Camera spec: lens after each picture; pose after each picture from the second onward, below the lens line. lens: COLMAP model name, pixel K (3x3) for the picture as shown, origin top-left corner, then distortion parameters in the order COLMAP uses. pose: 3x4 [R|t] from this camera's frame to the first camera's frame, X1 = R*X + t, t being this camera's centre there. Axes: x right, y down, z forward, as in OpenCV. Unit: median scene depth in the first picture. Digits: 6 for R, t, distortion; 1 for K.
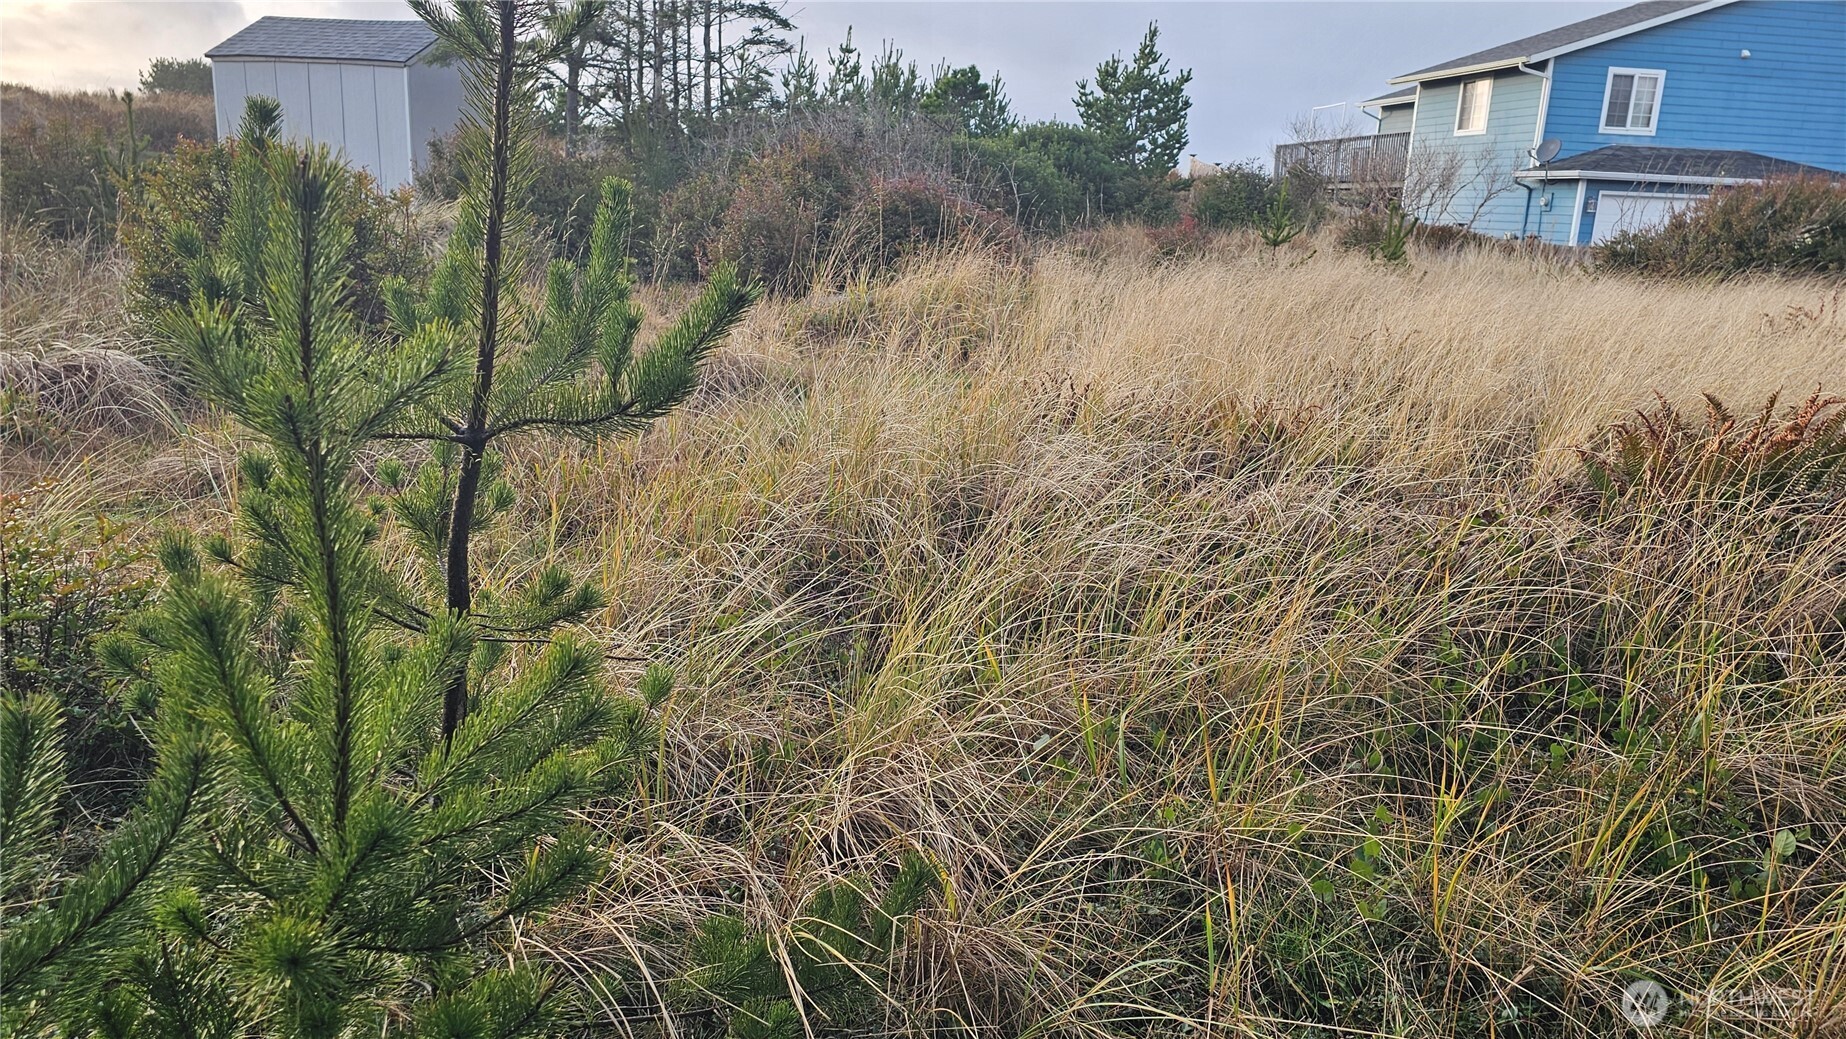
lens RADIAL K [[1292.8, 0, 937.8], [0, 1292.8, 515.6], [0, 0, 1]] dist [0.059817, -0.067906]
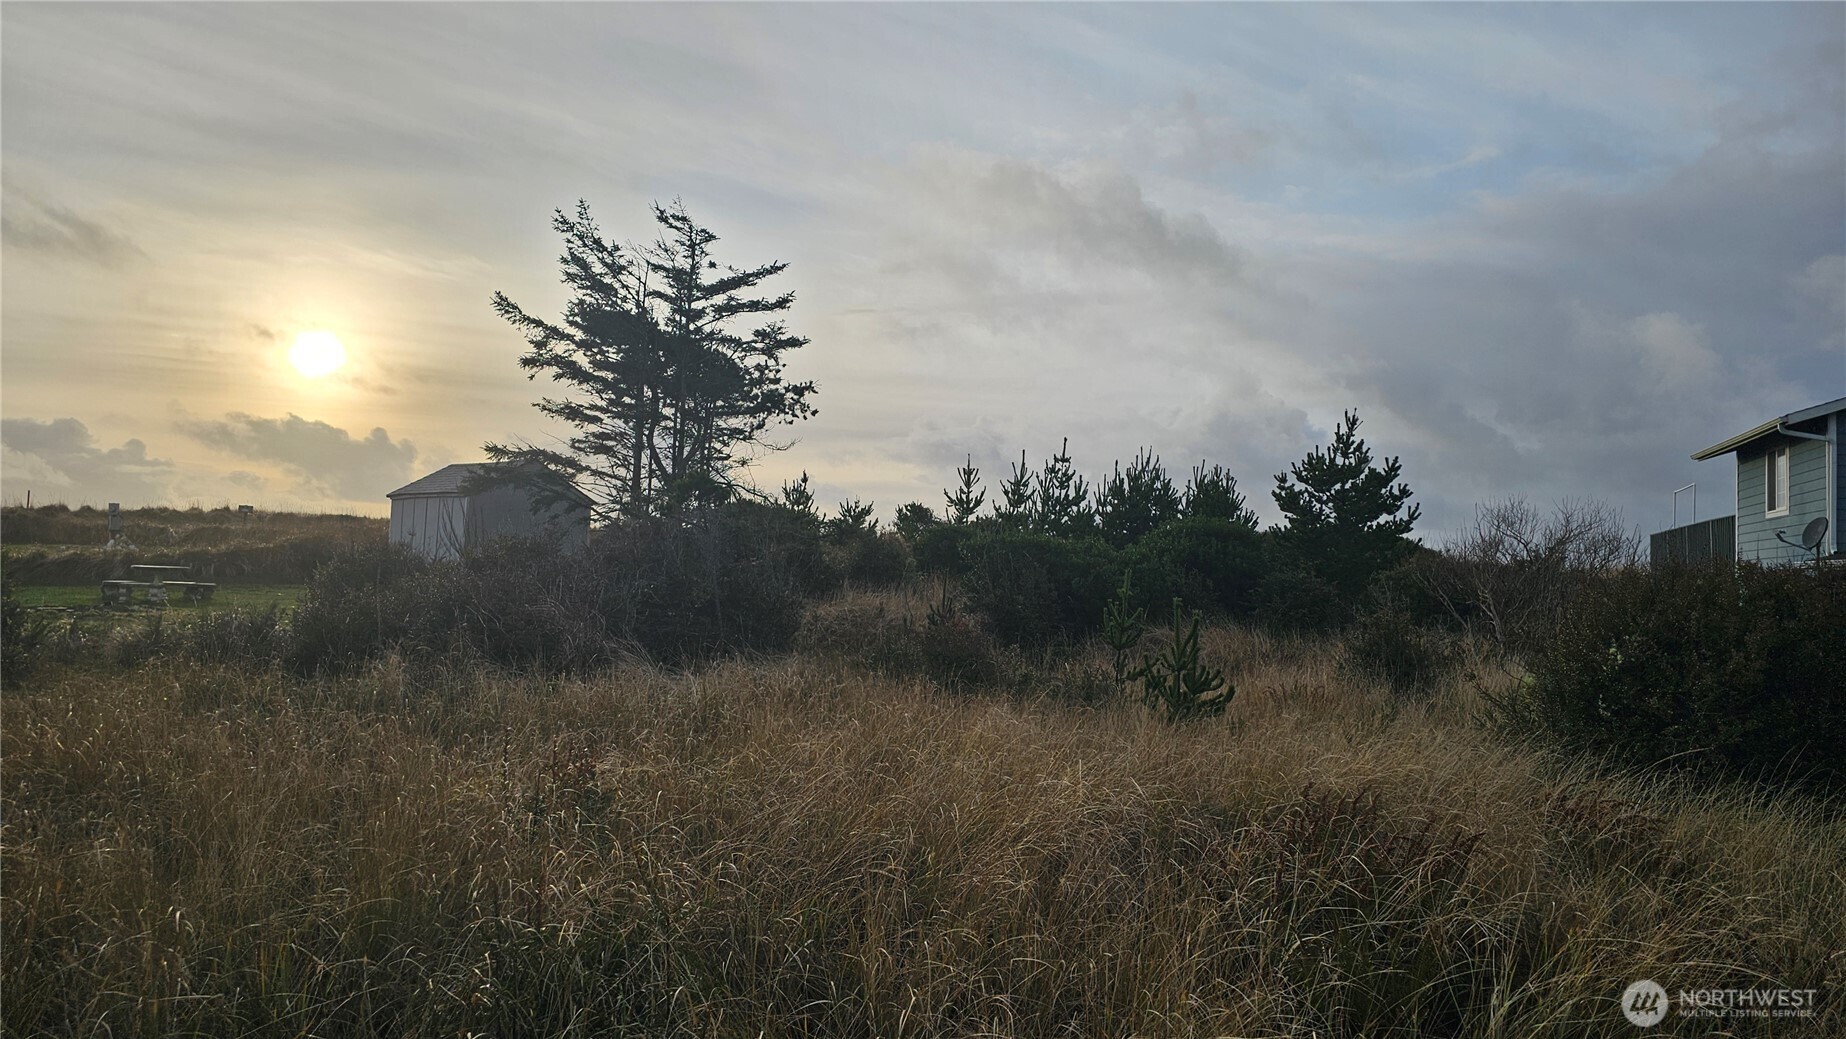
lens RADIAL K [[1287.9, 0, 911.9], [0, 1287.9, 496.4], [0, 0, 1]] dist [0.081254, -0.103081]
pose [[0.873992, -0.044876, -0.483864, 0.439734], [-0.112210, 0.950180, -0.290805, -0.030828], [0.472808, 0.308455, 0.825414, 0.164630]]
